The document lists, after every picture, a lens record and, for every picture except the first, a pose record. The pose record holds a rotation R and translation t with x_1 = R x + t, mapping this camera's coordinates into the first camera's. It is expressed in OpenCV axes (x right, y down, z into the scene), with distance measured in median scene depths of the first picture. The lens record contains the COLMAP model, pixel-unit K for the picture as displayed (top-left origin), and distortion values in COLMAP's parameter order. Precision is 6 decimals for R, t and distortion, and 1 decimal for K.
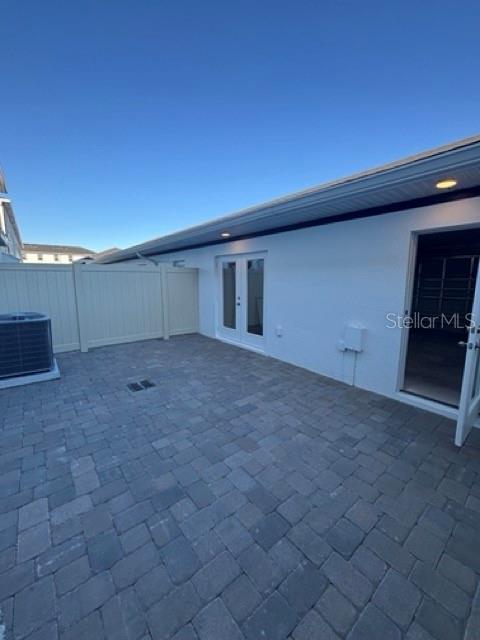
lens RADIAL K [[258.4, 0, 241.0], [0, 258.4, 317.5], [0, 0, 1]] dist [-0.001456, 0.000097]
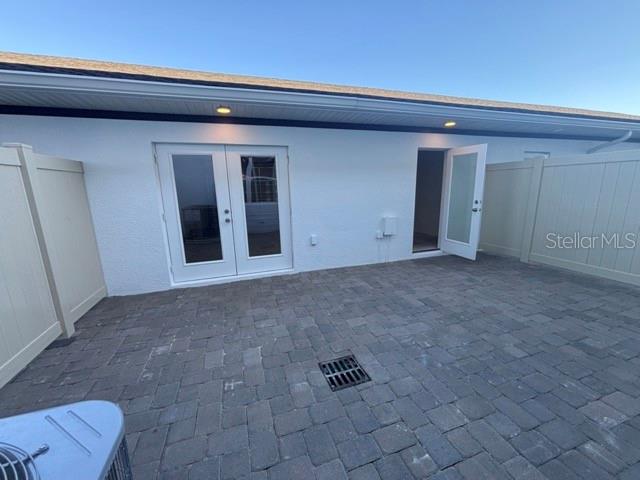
lens RADIAL K [[258.4, 0, 320.0], [0, 258.4, 240.0], [0, 0, 1]] dist [-0.001456, 0.000097]
pose [[0.349104, -0.204992, 0.914387, -0.841138], [0.165105, 0.973970, 0.155315, -0.103070], [-0.922424, 0.096749, 0.373862, 0.806321]]
